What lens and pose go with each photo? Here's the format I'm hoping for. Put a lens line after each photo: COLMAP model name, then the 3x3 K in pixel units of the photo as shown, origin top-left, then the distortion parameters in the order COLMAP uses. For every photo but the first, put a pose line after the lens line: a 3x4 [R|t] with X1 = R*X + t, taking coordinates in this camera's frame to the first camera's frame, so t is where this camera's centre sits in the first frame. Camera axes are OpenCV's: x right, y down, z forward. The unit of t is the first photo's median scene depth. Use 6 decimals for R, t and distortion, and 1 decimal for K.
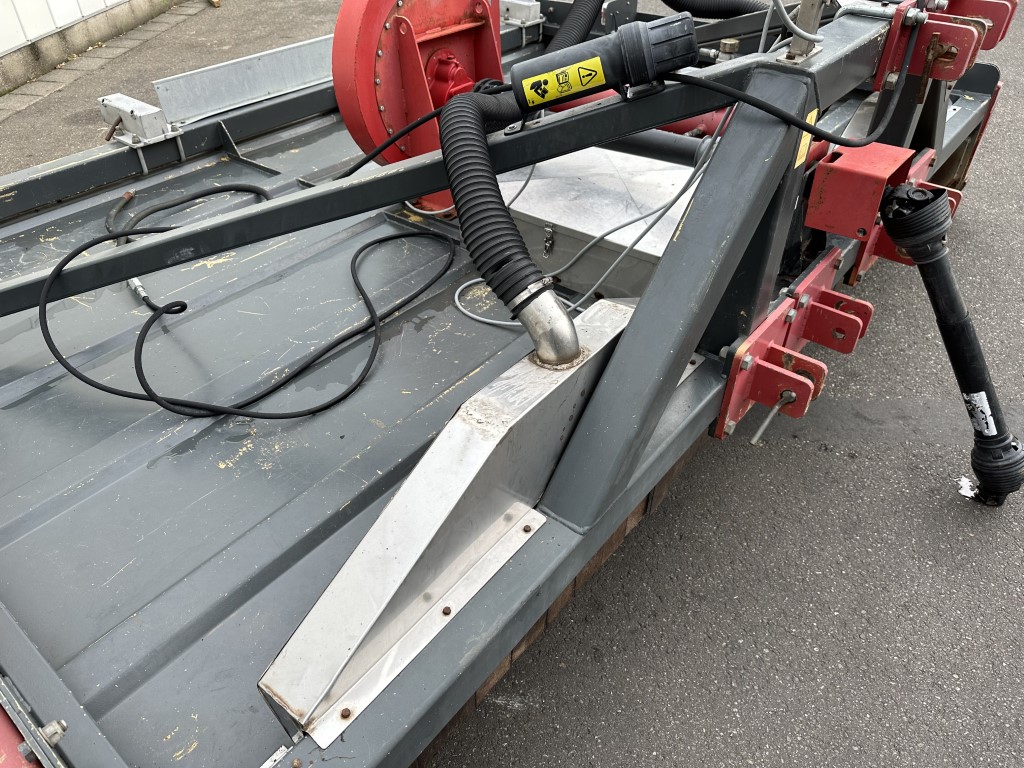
lens RADIAL K [[727.7, 0, 510.6], [0, 727.7, 388.2], [0, 0, 1]] dist [0.075993, -0.105946]
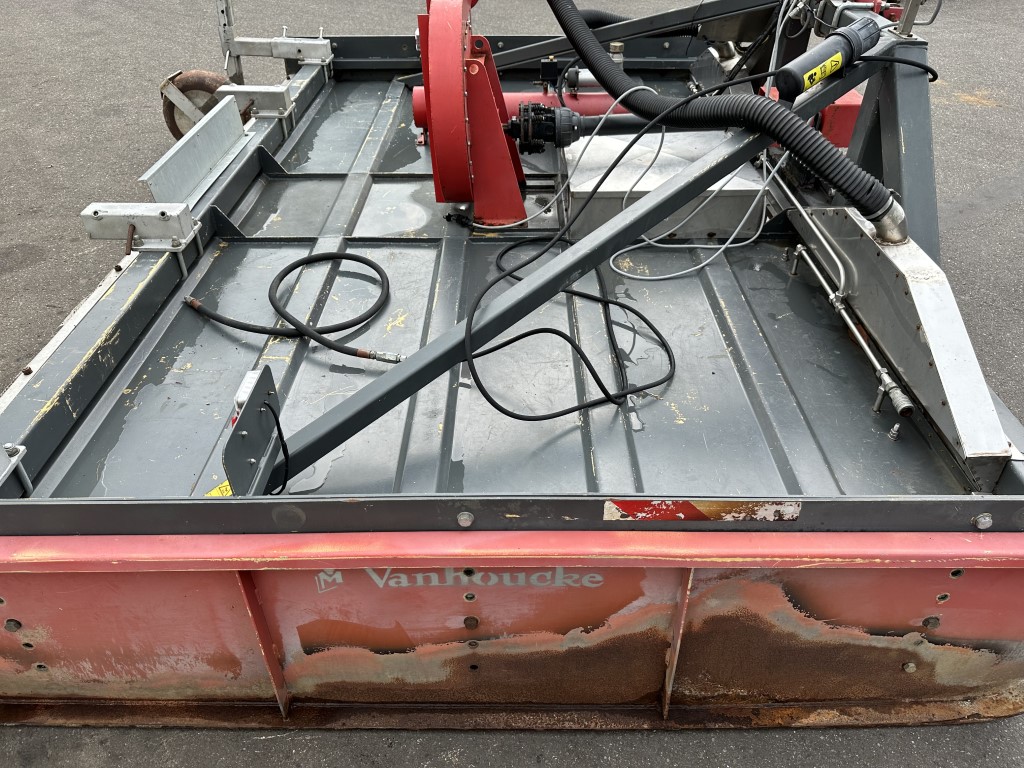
lens RADIAL K [[727.7, 0, 510.6], [0, 727.7, 388.2], [0, 0, 1]] dist [0.075993, -0.105946]
pose [[0.775387, -0.375980, 0.507360, -0.901480], [0.383380, 0.918703, 0.094895, -0.129669], [-0.501791, 0.120931, 0.856494, 0.060956]]
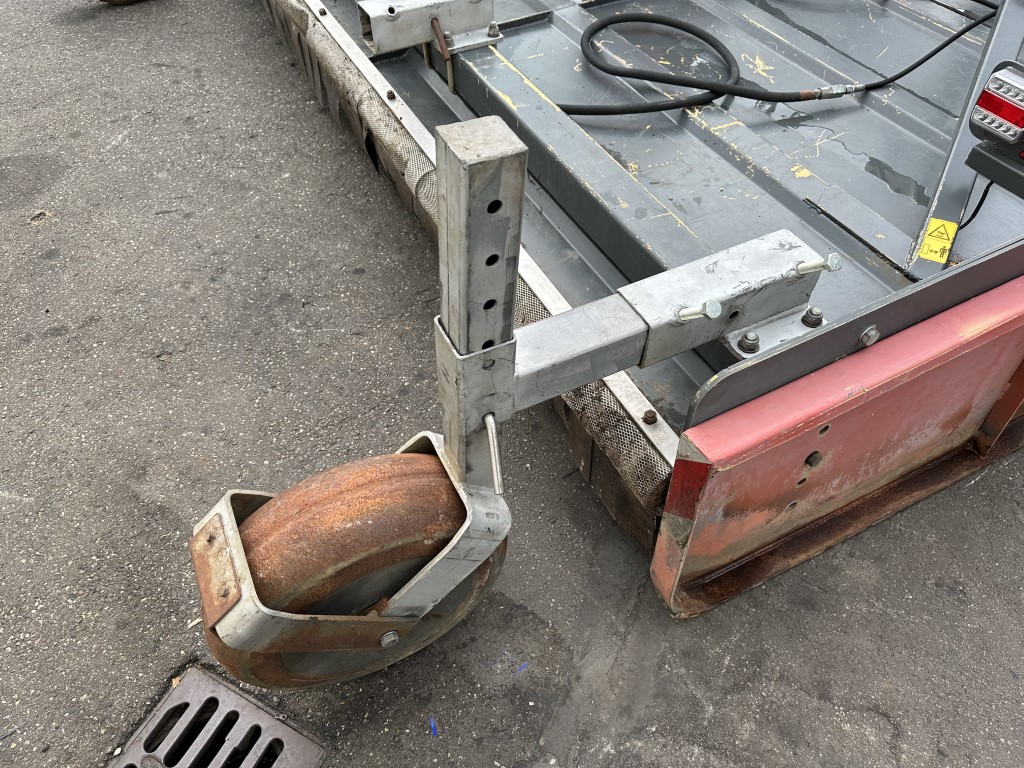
lens RADIAL K [[727.7, 0, 510.6], [0, 727.7, 388.2], [0, 0, 1]] dist [0.075993, -0.105946]
pose [[0.411422, -0.688983, 0.596687, -1.442729], [0.576579, 0.703761, 0.415062, -0.479269], [-0.705896, 0.173271, 0.686796, 0.729339]]
